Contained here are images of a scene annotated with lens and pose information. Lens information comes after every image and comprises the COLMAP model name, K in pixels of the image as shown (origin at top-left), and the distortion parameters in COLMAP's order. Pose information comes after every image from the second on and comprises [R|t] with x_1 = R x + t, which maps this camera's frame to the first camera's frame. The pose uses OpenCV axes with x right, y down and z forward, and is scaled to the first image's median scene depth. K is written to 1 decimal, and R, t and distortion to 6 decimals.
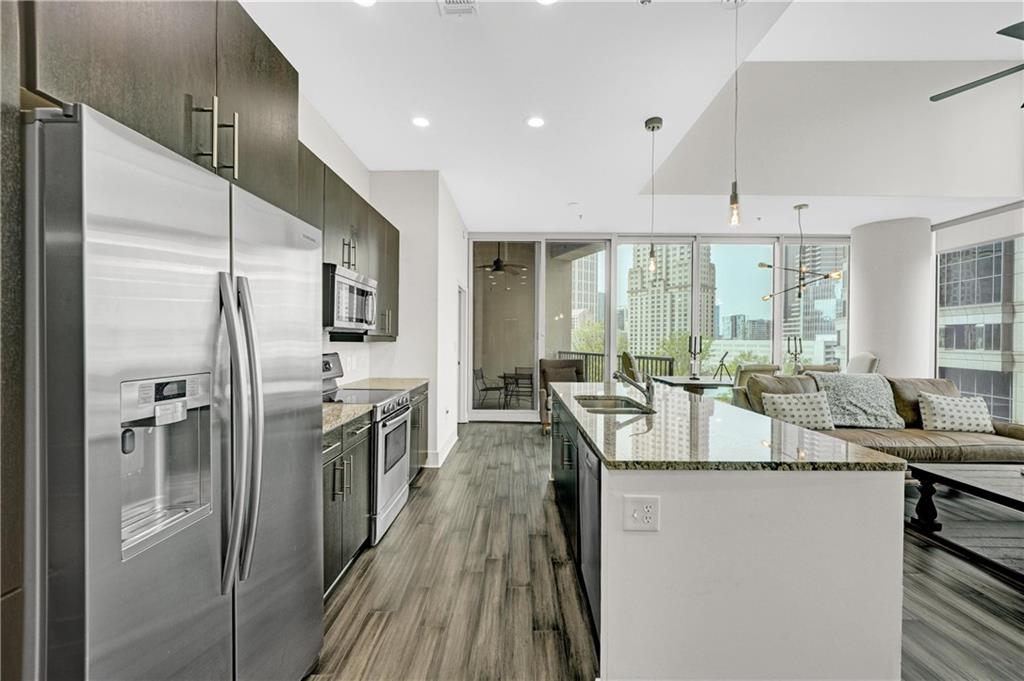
lens RADIAL K [[412.0, 0, 513.1], [0, 412.0, 341.4], [0, 0, 1]] dist [-0.007391, 0.002177]
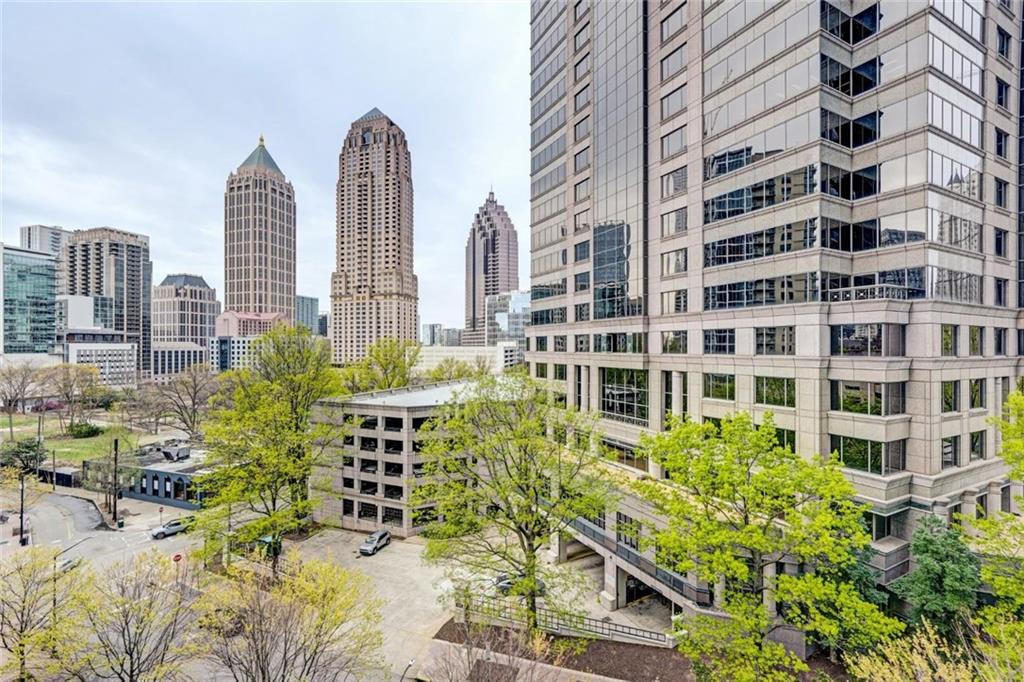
lens RADIAL K [[412.8, 0, 502.6], [0, 412.8, 346.4], [0, 0, 1]] dist [-0.001222, 0.001318]
pose [[0.786890, -0.007357, 0.617050, 0.452937], [0.010342, 0.999946, -0.001268, -0.032693], [-0.617007, 0.007379, 0.786923, 2.599781]]
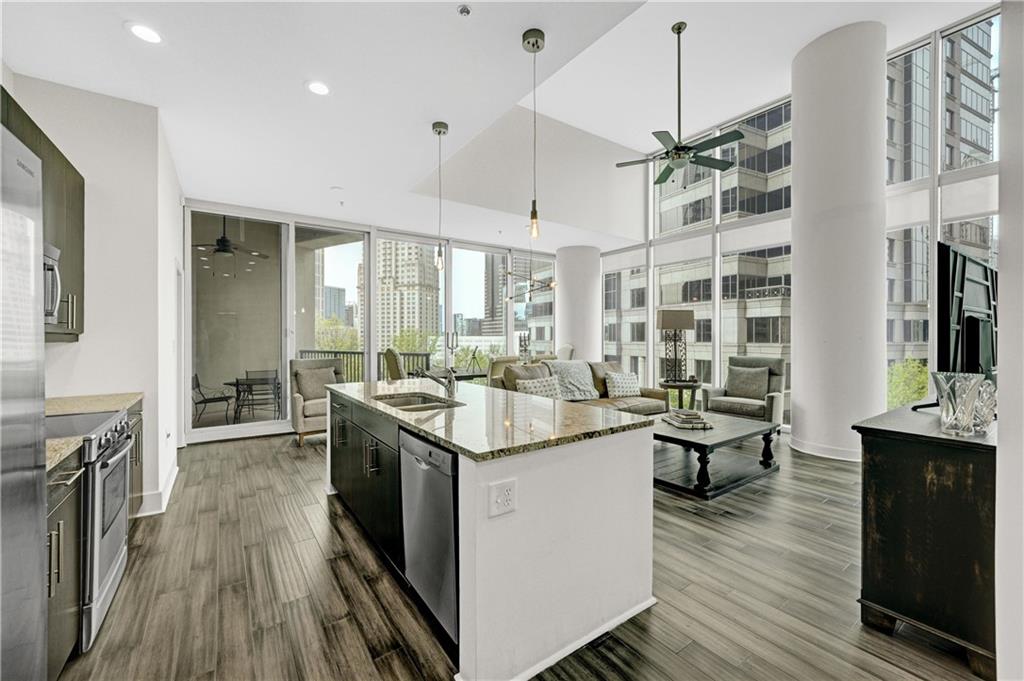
lens RADIAL K [[412.0, 0, 510.1], [0, 412.0, 338.9], [0, 0, 1]] dist [-0.007391, 0.002177]
pose [[0.809806, -0.012835, 0.586557, -0.111350], [0.011753, 0.999915, 0.005654, -0.000533], [-0.586580, 0.002315, 0.809888, 0.045621]]
